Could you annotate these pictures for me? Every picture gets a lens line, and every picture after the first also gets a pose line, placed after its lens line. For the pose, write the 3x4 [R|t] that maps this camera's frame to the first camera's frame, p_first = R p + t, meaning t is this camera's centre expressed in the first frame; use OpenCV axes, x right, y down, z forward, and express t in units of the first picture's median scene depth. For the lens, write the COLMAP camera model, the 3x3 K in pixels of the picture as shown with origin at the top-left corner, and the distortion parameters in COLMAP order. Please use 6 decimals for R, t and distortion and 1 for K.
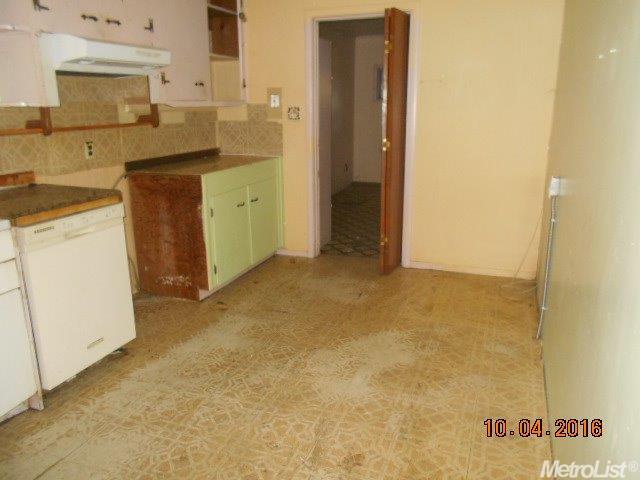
lens RADIAL K [[503.5, 0, 320.0], [0, 503.5, 239.4], [0, 0, 1]] dist [-0.000487, 0.000556]
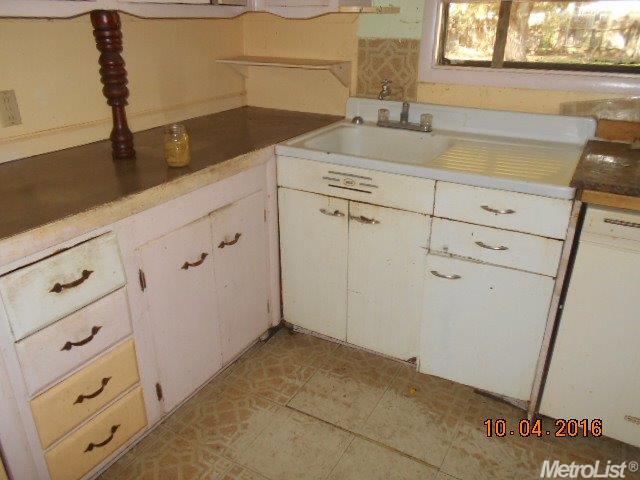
lens RADIAL K [[503.5, 0, 319.9], [0, 503.5, 240.0], [0, 0, 1]] dist [-0.000487, 0.000556]
pose [[-0.152754, 0.404866, -0.901526, 0.104430], [-0.262739, 0.862765, 0.431978, -0.181905], [0.952699, 0.302852, -0.025417, 0.670925]]
